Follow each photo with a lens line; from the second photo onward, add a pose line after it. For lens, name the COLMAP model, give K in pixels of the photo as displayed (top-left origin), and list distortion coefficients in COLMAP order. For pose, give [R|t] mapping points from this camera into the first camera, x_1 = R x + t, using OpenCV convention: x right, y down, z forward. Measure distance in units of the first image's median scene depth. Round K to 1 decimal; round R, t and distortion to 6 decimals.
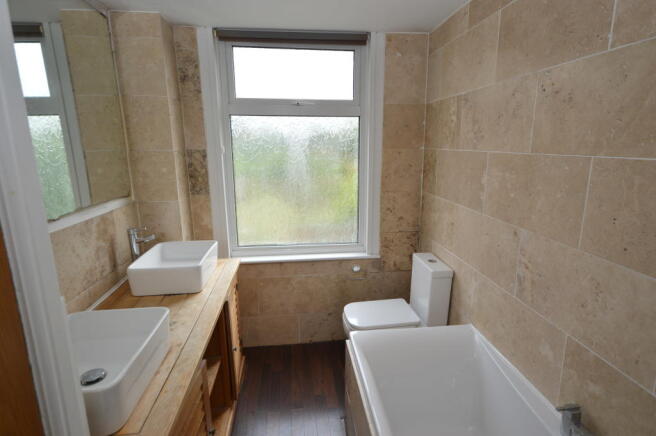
lens RADIAL K [[353.7, 0, 330.0], [0, 353.7, 219.6], [0, 0, 1]] dist [0.002580, 0.001101]
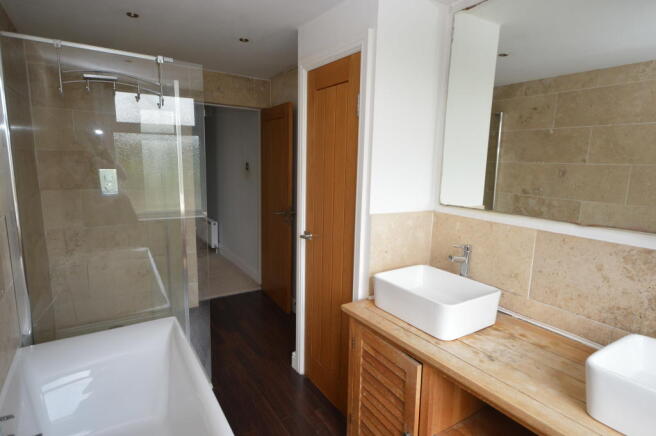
lens RADIAL K [[353.7, 0, 330.0], [0, 353.7, 219.6], [0, 0, 1]] dist [0.002580, 0.001101]
pose [[-0.886969, 0.062529, -0.457577, 0.327722], [-0.114740, 0.929889, 0.349486, -0.336586], [0.447349, 0.362485, -0.817608, 1.855695]]
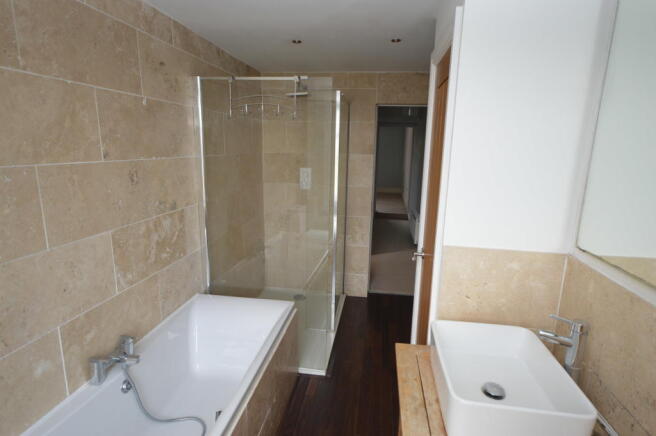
lens RADIAL K [[353.7, 0, 330.0], [0, 353.7, 219.6], [0, 0, 1]] dist [0.002580, 0.001101]
pose [[-0.969107, -0.061456, 0.238863, -0.424567], [0.041089, 0.914699, 0.402042, -0.426388], [-0.243195, 0.399436, -0.883915, 1.807134]]
